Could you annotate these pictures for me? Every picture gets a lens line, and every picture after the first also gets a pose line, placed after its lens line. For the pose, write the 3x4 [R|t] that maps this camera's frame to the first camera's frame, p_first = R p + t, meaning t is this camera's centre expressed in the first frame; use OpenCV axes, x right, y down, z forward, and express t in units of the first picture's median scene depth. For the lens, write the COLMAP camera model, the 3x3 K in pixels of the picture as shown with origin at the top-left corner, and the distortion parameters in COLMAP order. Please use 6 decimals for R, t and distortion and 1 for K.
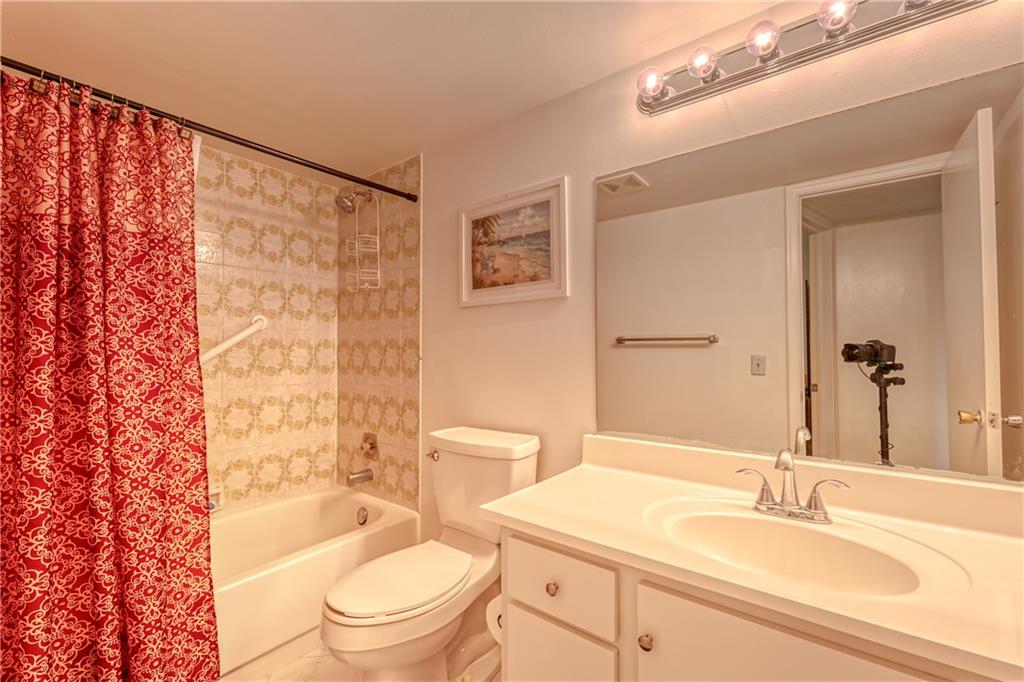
lens RADIAL K [[414.1, 0, 512.0], [0, 414.1, 340.0], [0, 0, 1]] dist [0.002269, 0.000166]
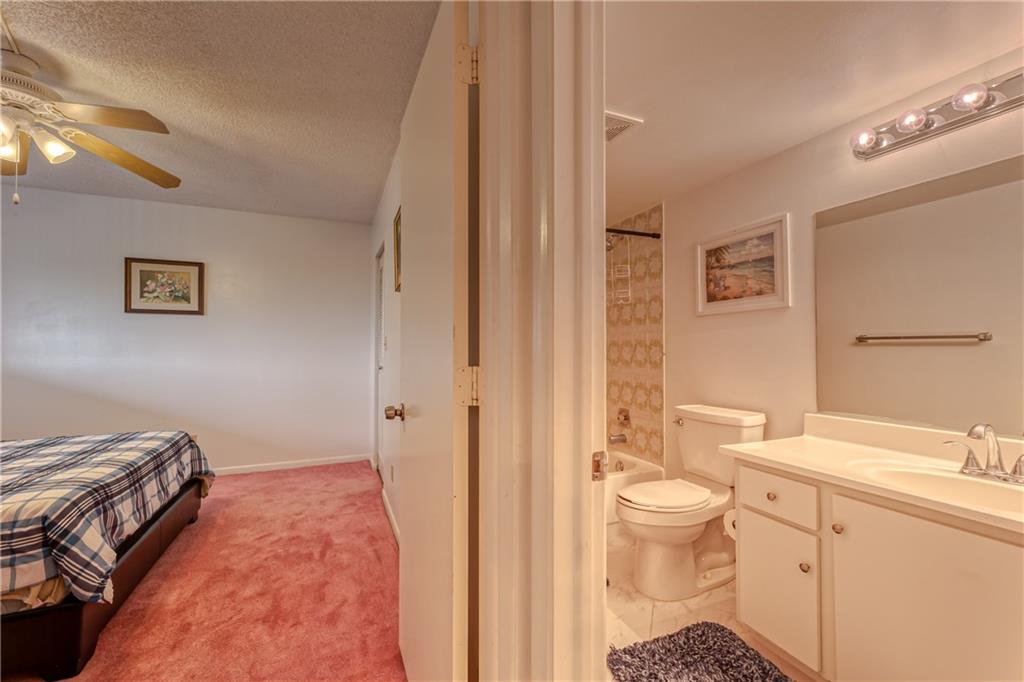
lens RADIAL K [[414.1, 0, 512.0], [0, 414.1, 340.0], [0, 0, 1]] dist [0.002269, 0.000166]
pose [[0.874723, -0.008085, -0.484555, 0.000950], [0.009634, 0.999953, 0.000707, -0.008492], [0.484527, -0.005287, 0.874760, -0.475837]]
